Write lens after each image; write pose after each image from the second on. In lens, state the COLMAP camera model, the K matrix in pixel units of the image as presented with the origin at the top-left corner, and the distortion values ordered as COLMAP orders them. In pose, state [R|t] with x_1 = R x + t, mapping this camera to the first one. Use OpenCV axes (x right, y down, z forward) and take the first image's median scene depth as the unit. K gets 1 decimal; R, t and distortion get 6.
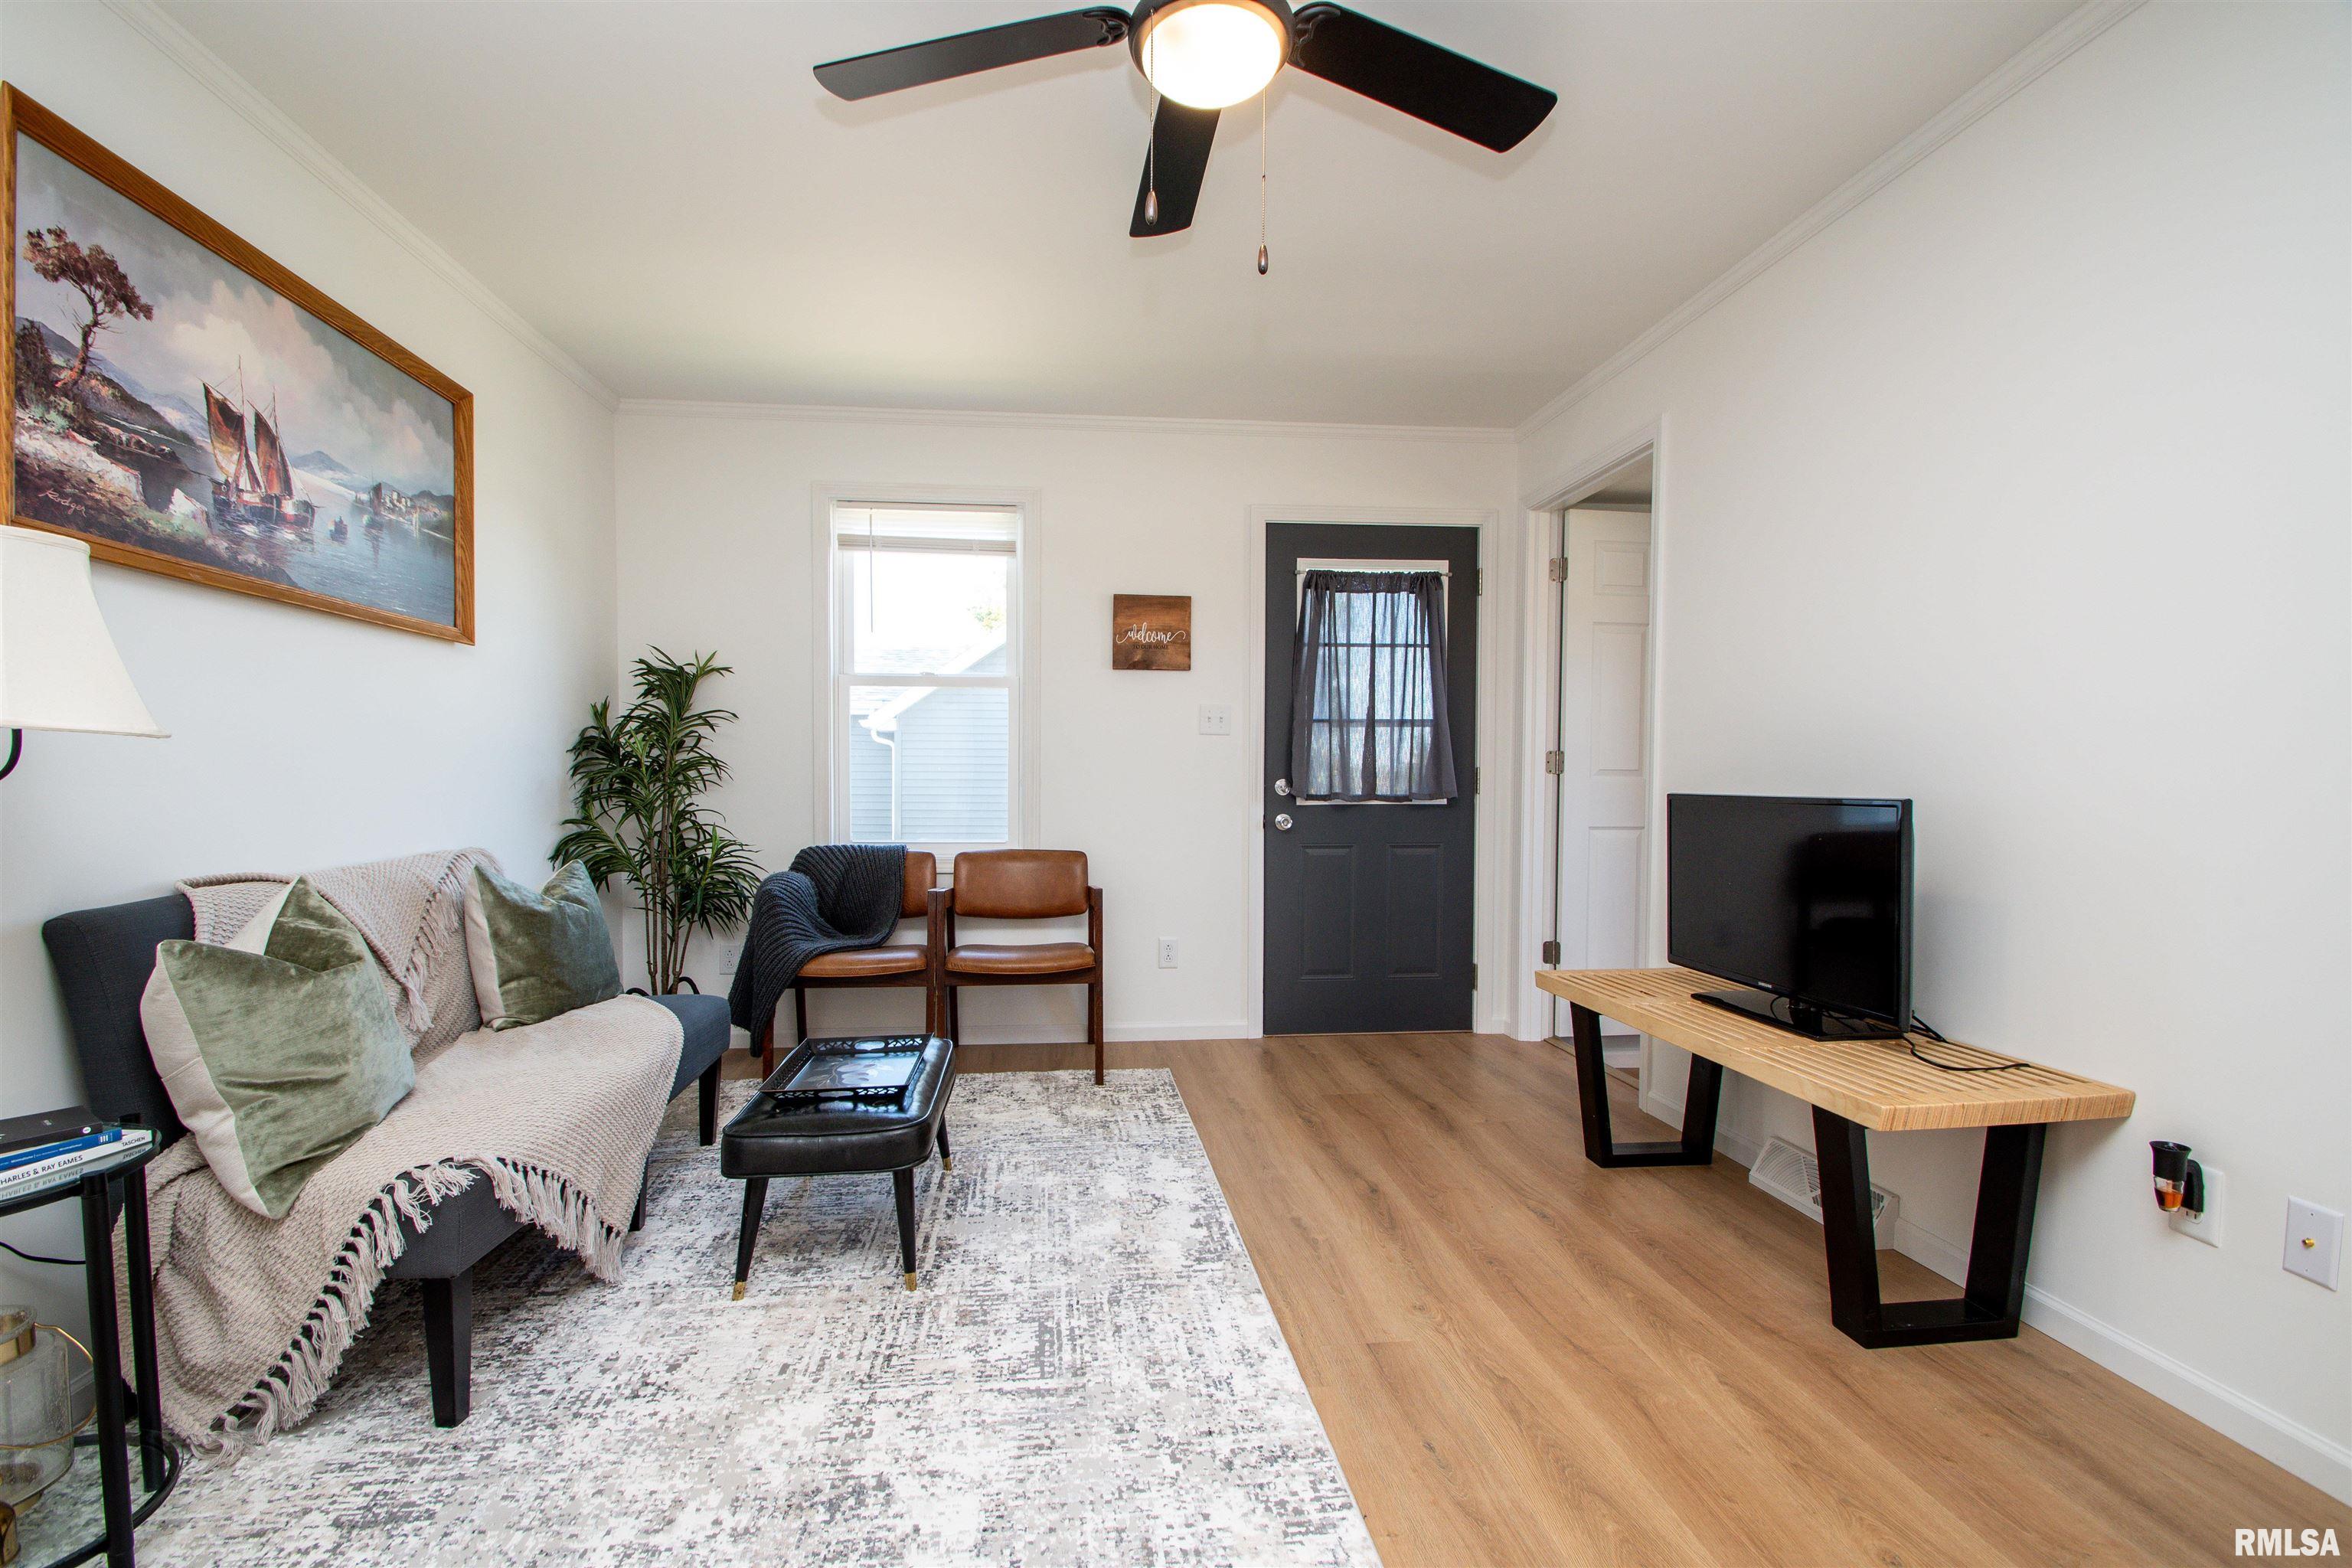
lens RADIAL K [[1035.2, 0, 1141.4], [0, 1035.2, 803.0], [0, 0, 1]] dist [-0.015935, -0.000267]
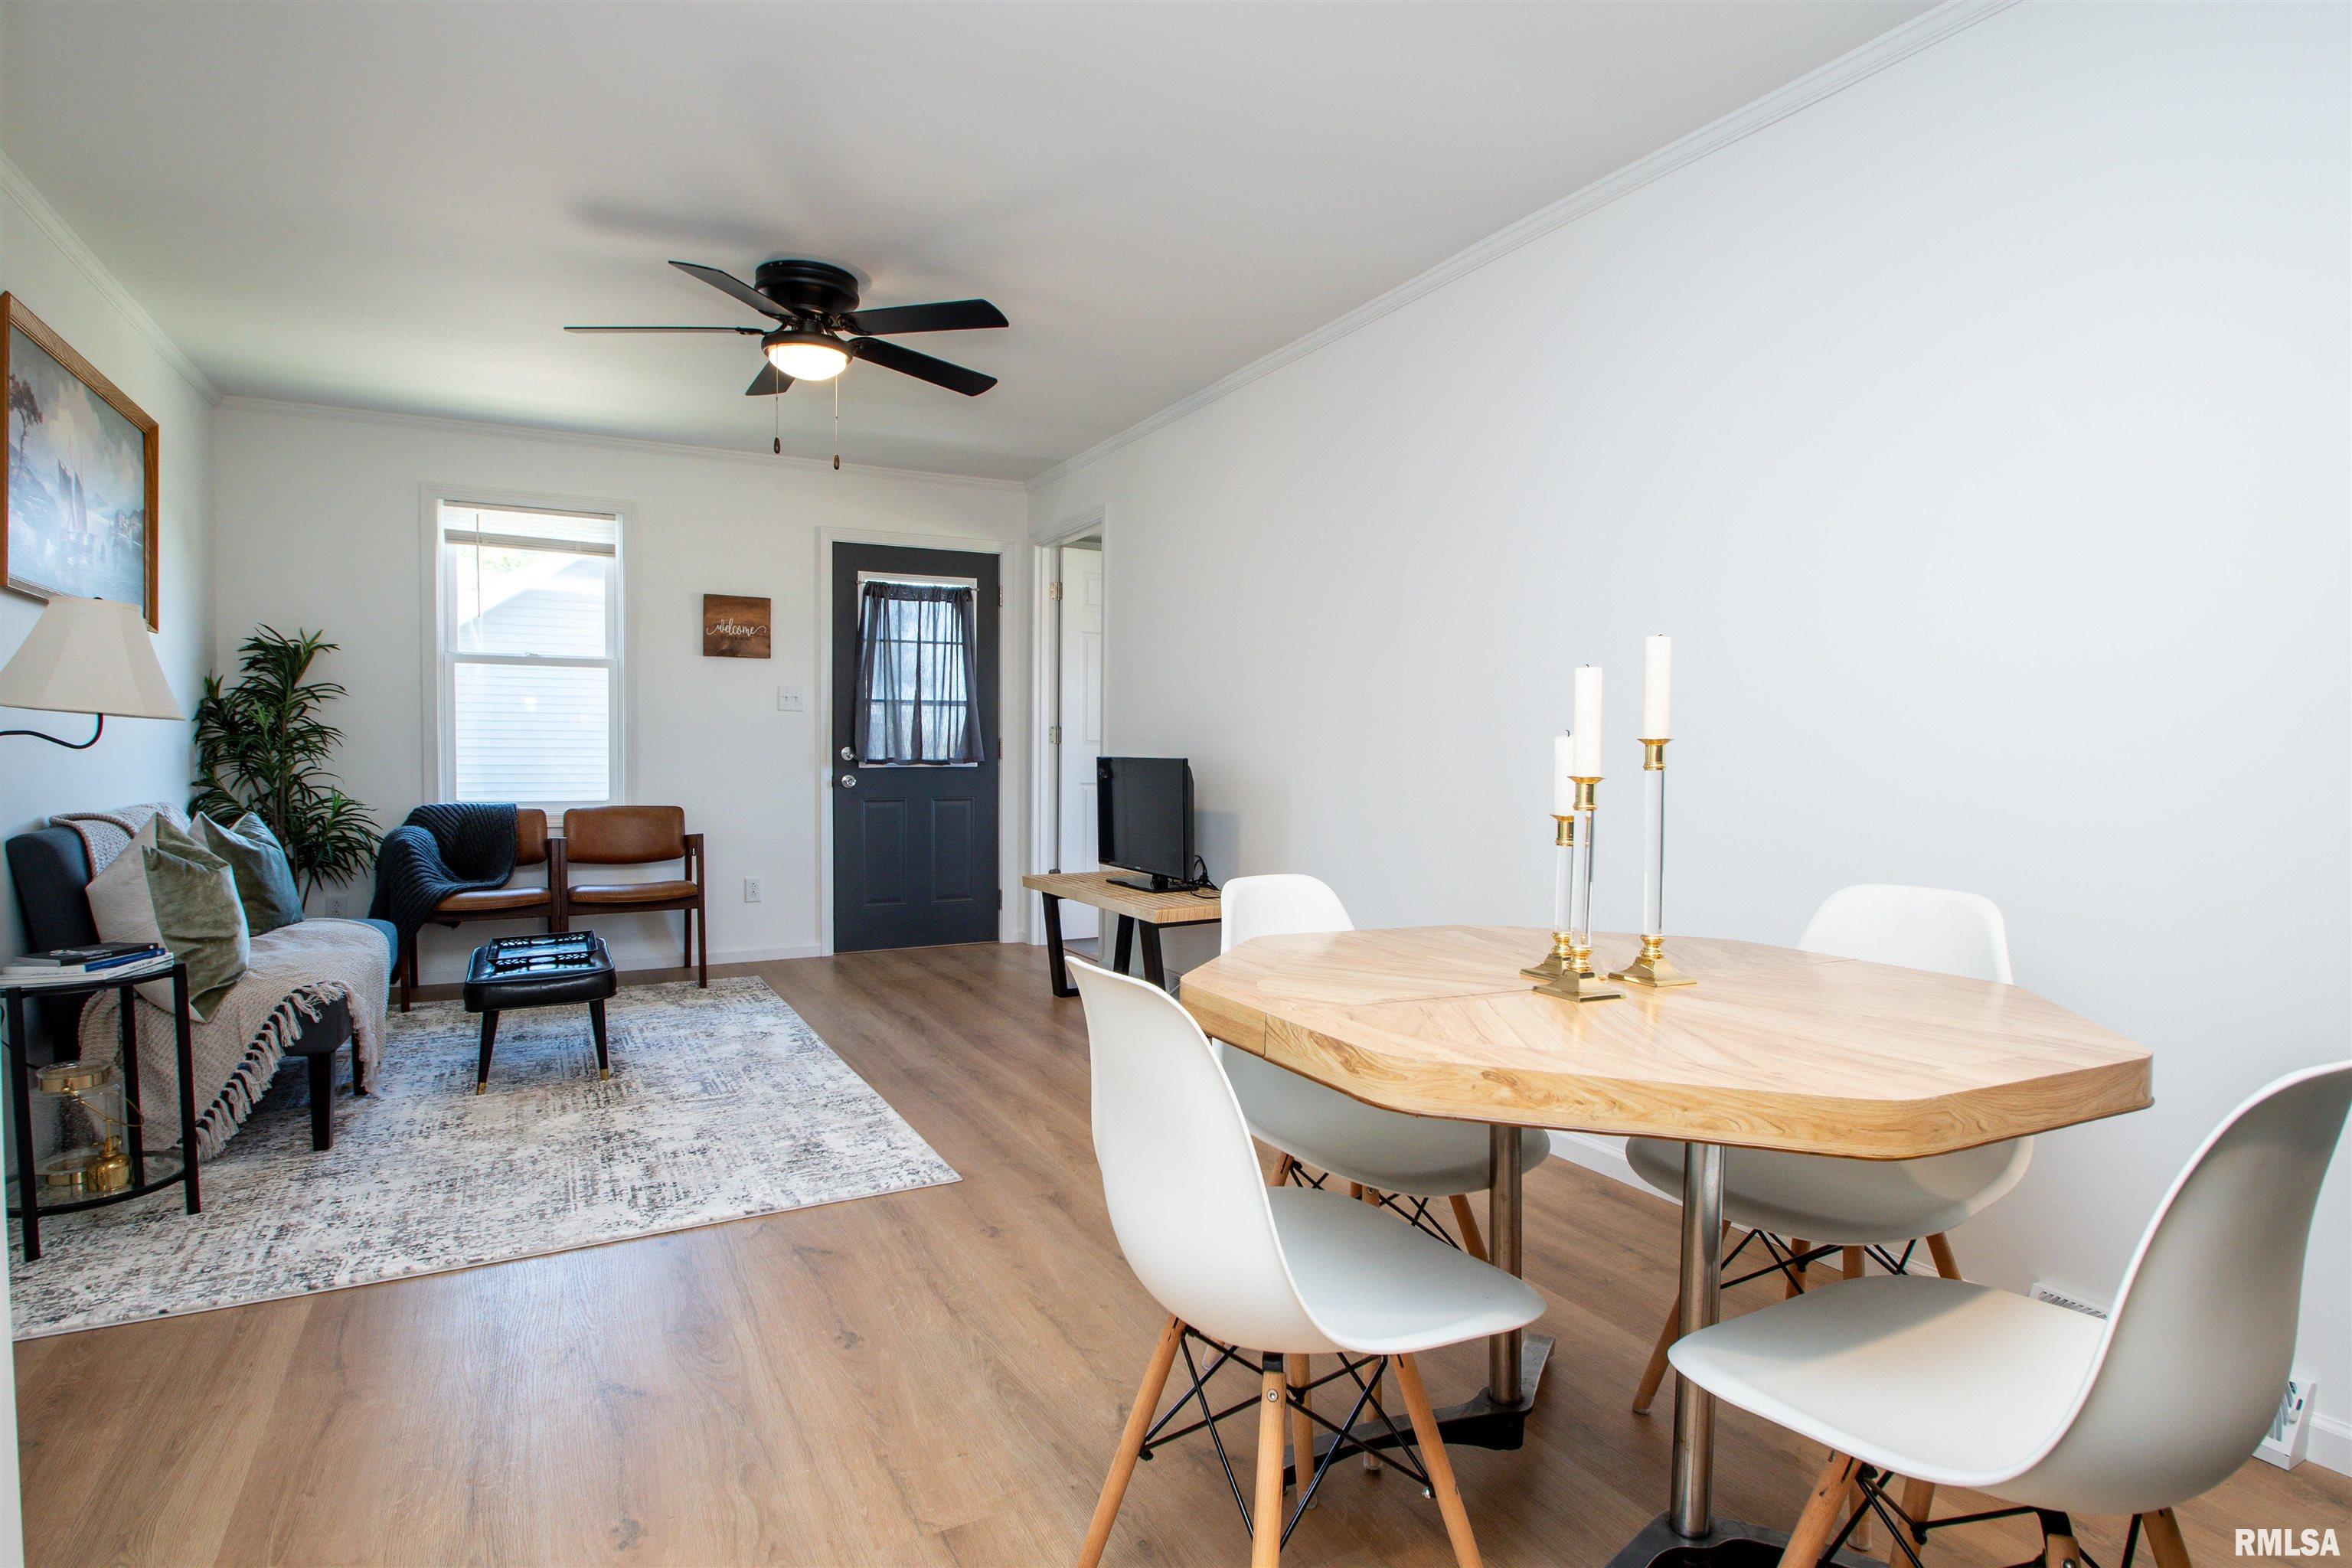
lens RADIAL K [[1221.0, 0, 1161.3], [0, 1221.0, 785.9], [0, 0, 1]] dist [-0.009921, -0.000446]
pose [[0.924939, -0.009909, 0.379986, -0.079077], [0.006908, 0.999933, 0.009260, 0.013715], [-0.380052, -0.005940, 0.924946, -0.546308]]
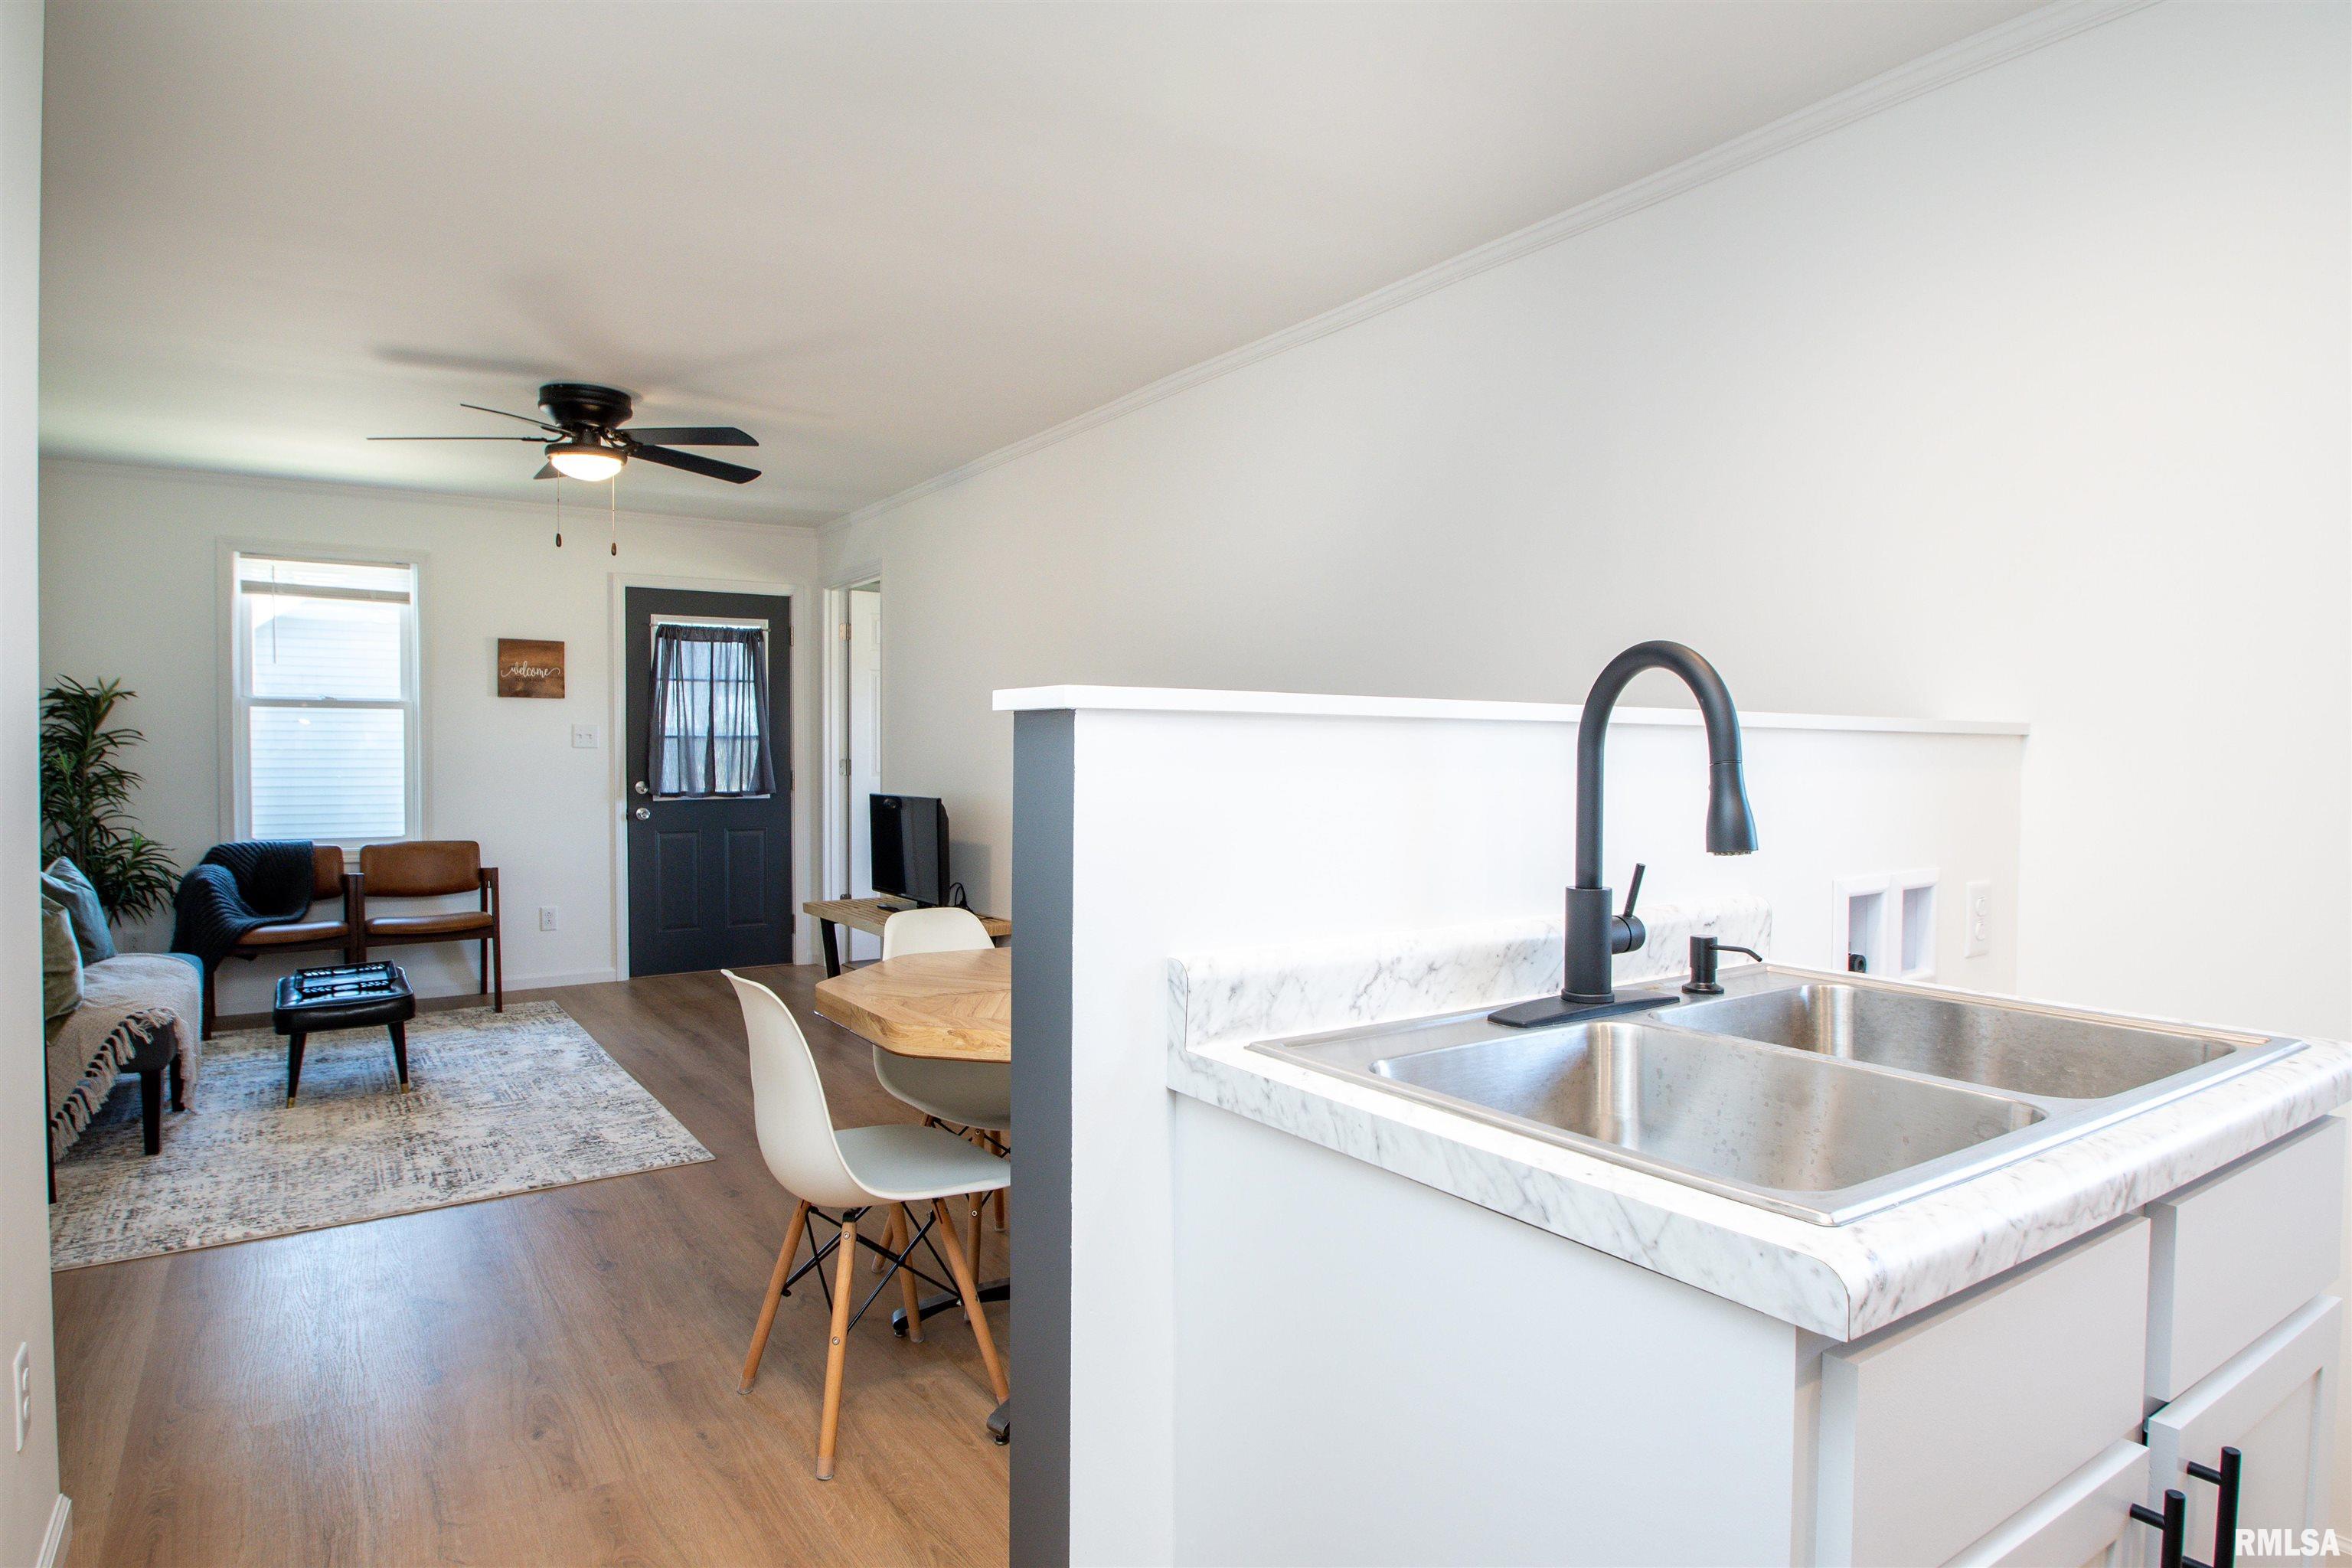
lens RADIAL K [[1318.3, 0, 1173.0], [0, 1318.3, 783.1], [0, 0, 1]] dist [-0.024338, -0.001710]
pose [[0.877371, -0.014020, 0.479608, -0.076369], [0.013667, 0.999898, 0.004227, -0.020113], [-0.479619, 0.002846, 0.877472, -0.846374]]
